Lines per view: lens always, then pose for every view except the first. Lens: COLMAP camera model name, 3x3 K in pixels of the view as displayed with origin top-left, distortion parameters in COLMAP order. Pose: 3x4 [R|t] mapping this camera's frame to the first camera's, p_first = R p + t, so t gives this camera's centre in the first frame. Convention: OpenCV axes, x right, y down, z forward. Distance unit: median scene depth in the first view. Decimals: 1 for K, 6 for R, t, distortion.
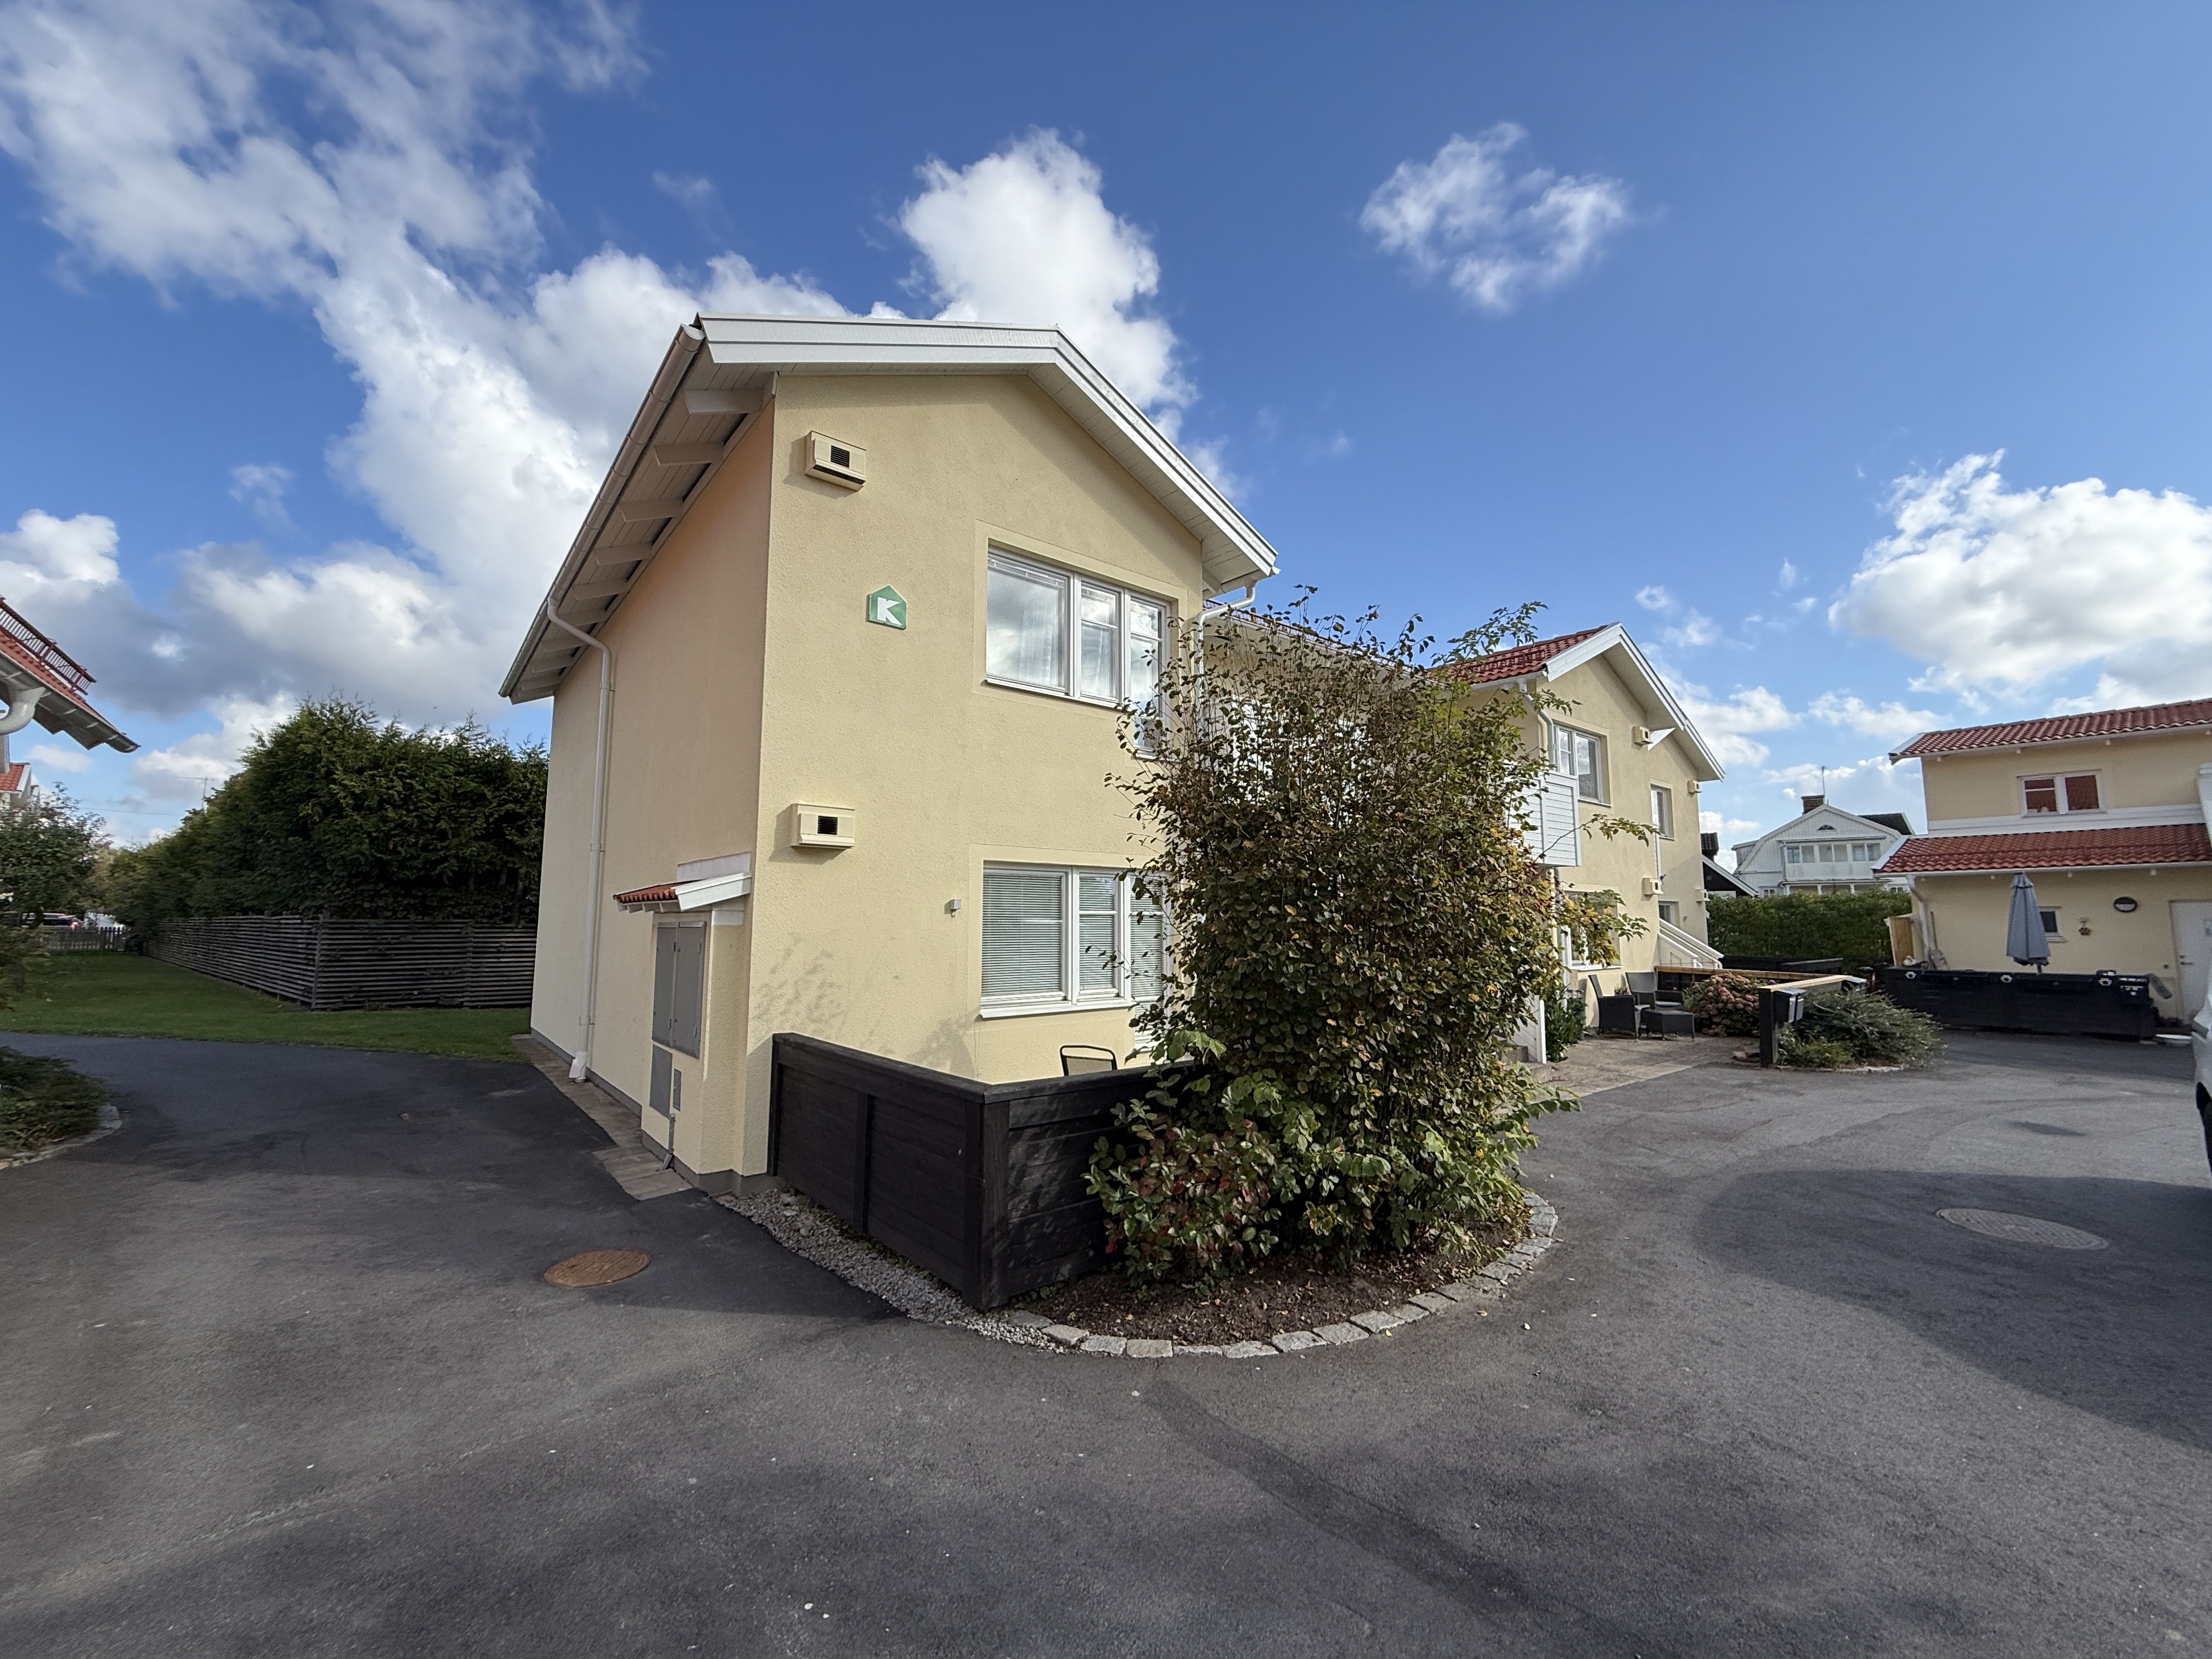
lens RADIAL K [[881.4, 0, 1106.0], [0, 881.4, 829.5], [0, 0, 1]] dist [-0.000199, -0.007265]
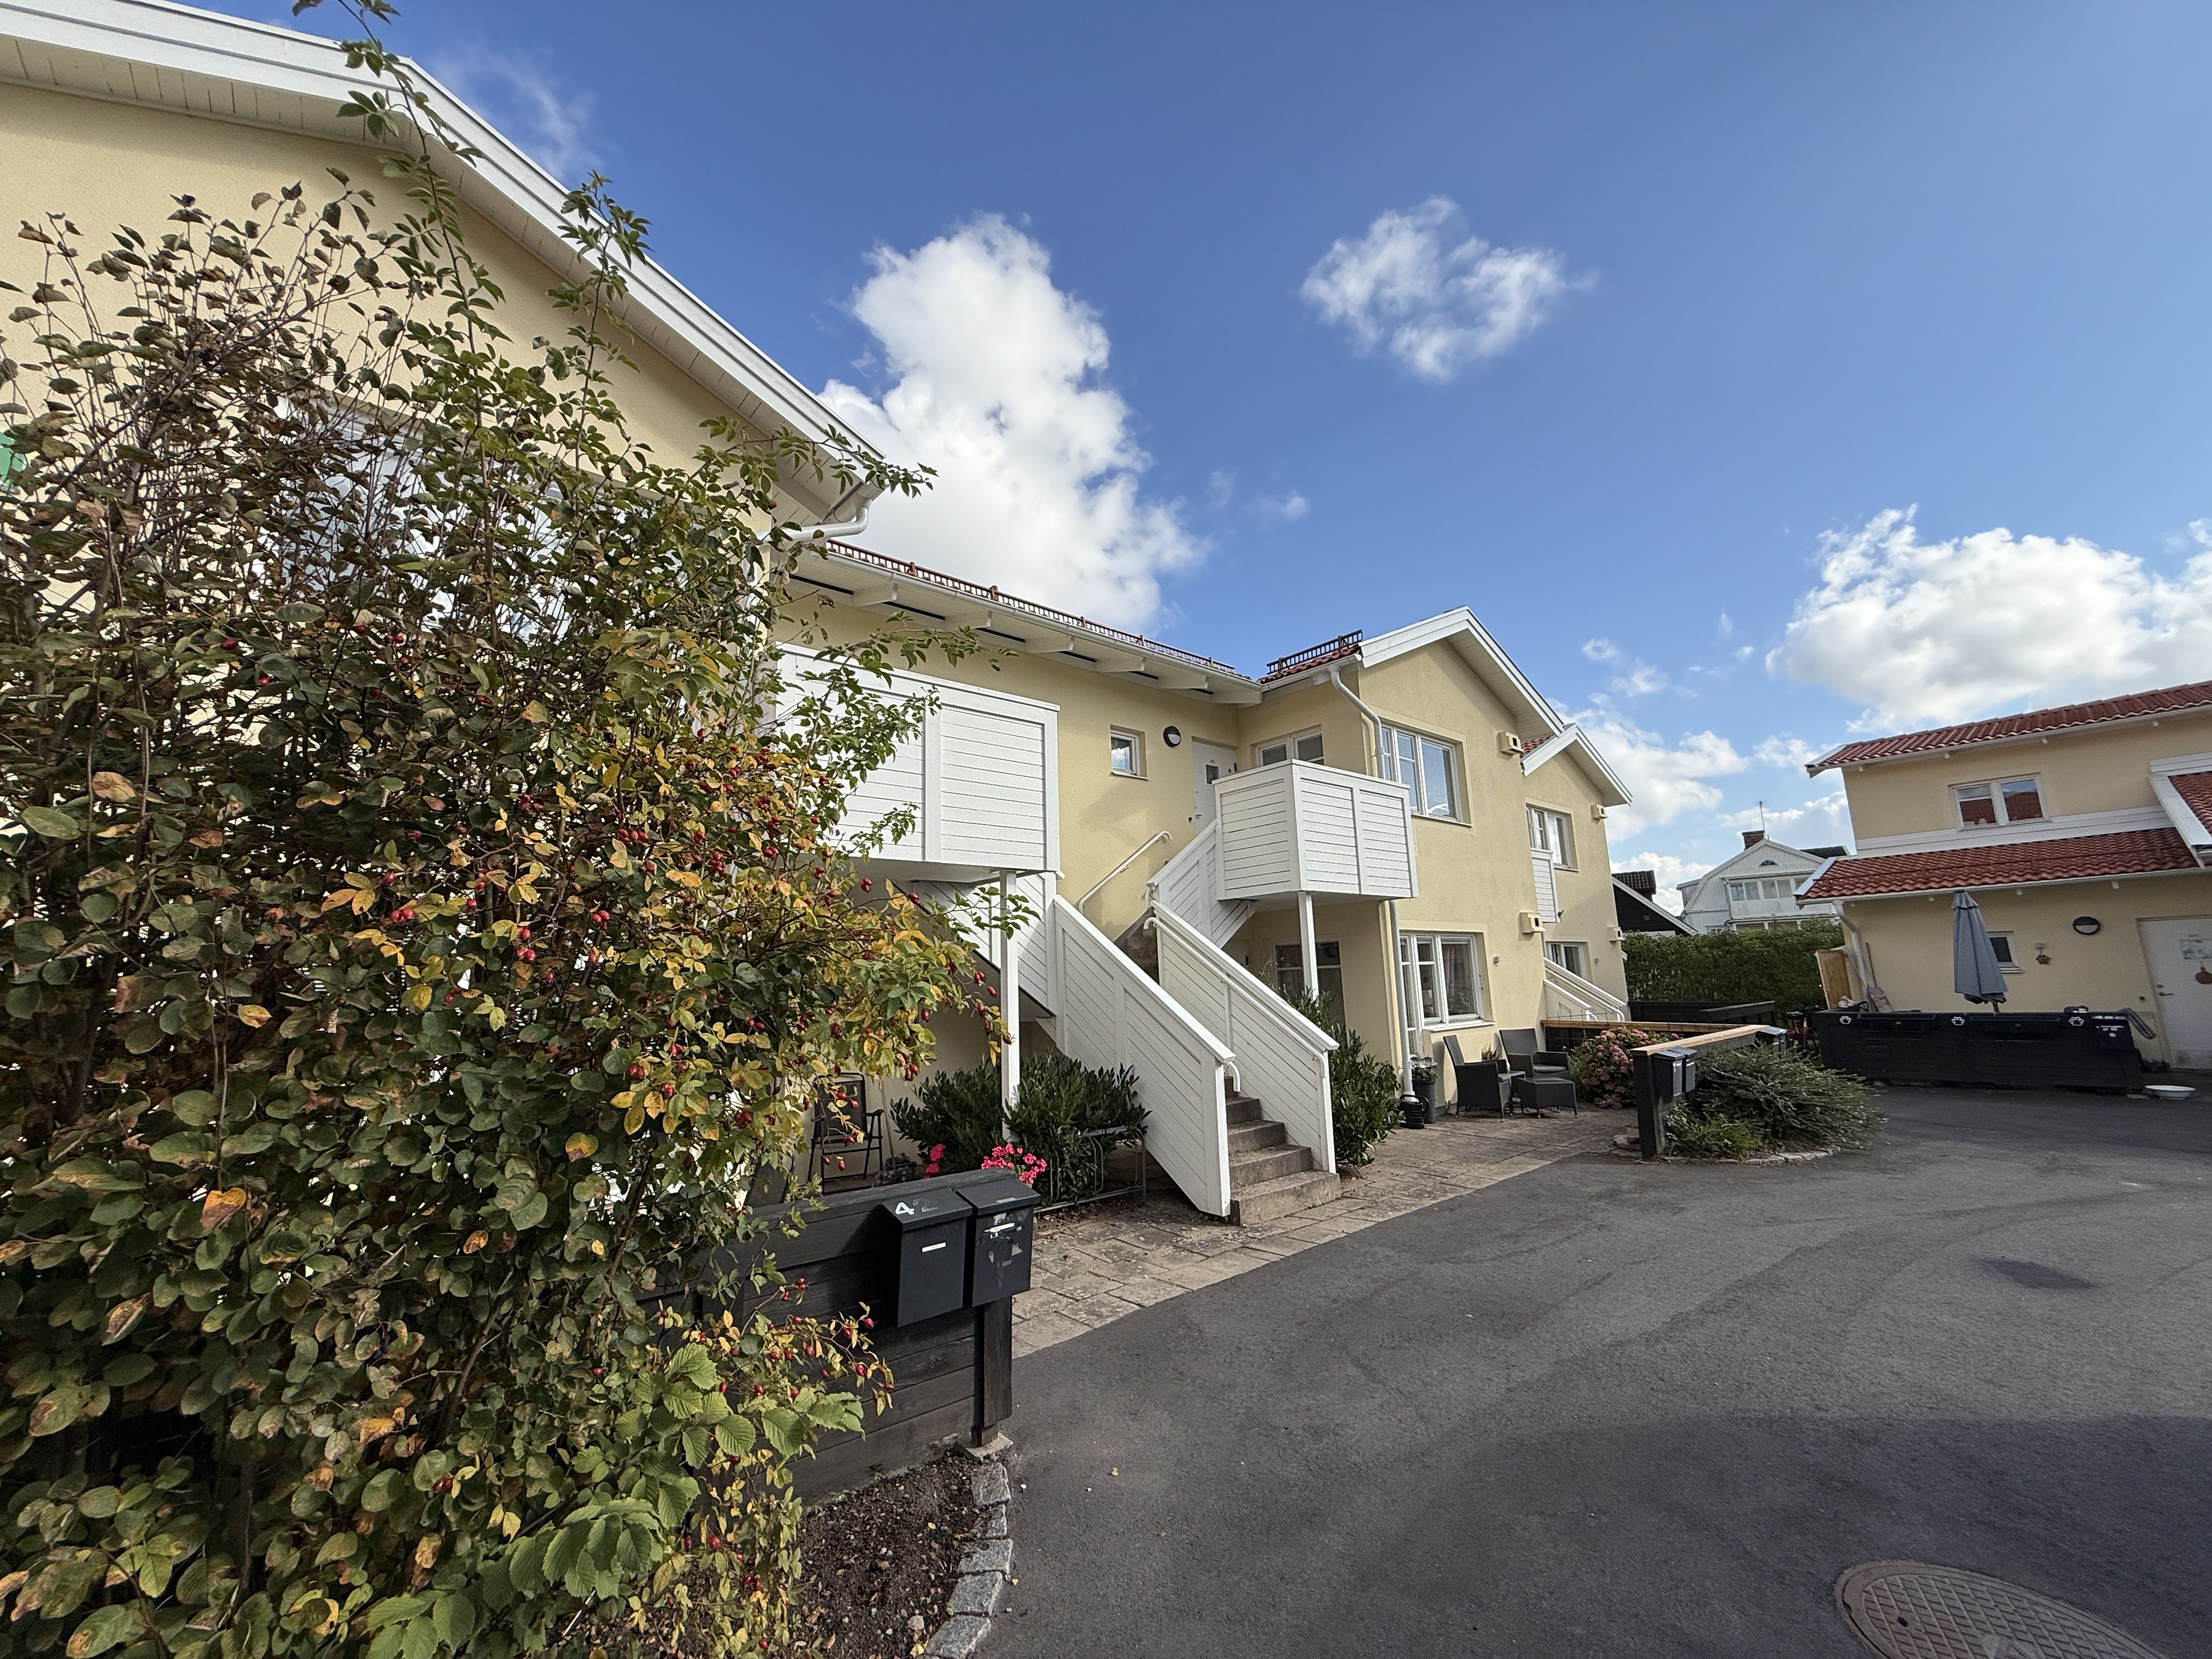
lens RADIAL K [[880.7, 0, 1102.6], [0, 880.7, 846.7], [0, 0, 1]] dist [-0.028492, -0.000712]
pose [[0.999421, -0.025437, 0.022614, 0.141265], [0.026580, 0.998306, -0.051759, 0.018595], [-0.021259, 0.052330, 0.998404, 0.137086]]
